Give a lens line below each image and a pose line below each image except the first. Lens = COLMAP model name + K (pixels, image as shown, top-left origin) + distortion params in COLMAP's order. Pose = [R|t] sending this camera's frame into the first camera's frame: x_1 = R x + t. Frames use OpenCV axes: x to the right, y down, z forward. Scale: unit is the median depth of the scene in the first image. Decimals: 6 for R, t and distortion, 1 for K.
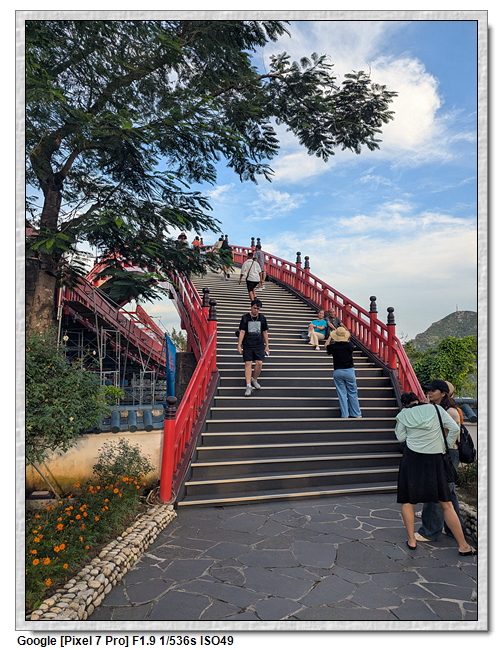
lens RADIAL K [[425.5, 0, 252.9], [0, 425.5, 325.7], [0, 0, 1]] dist [0.064339, -0.045036]
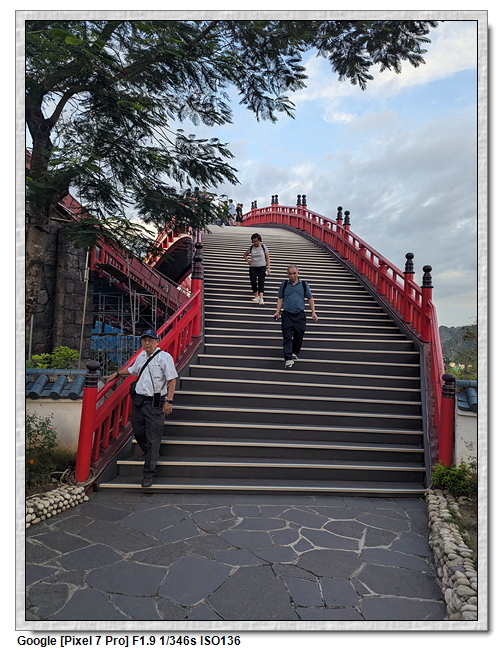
lens RADIAL K [[425.5, 0, 249.0], [0, 425.5, 324.2], [0, 0, 1]] dist [0.064339, -0.045036]
pose [[0.978660, 0.029948, -0.203290, 0.143117], [-0.017590, 0.997901, 0.062326, 0.018798], [0.204730, -0.057420, 0.977133, 0.124661]]
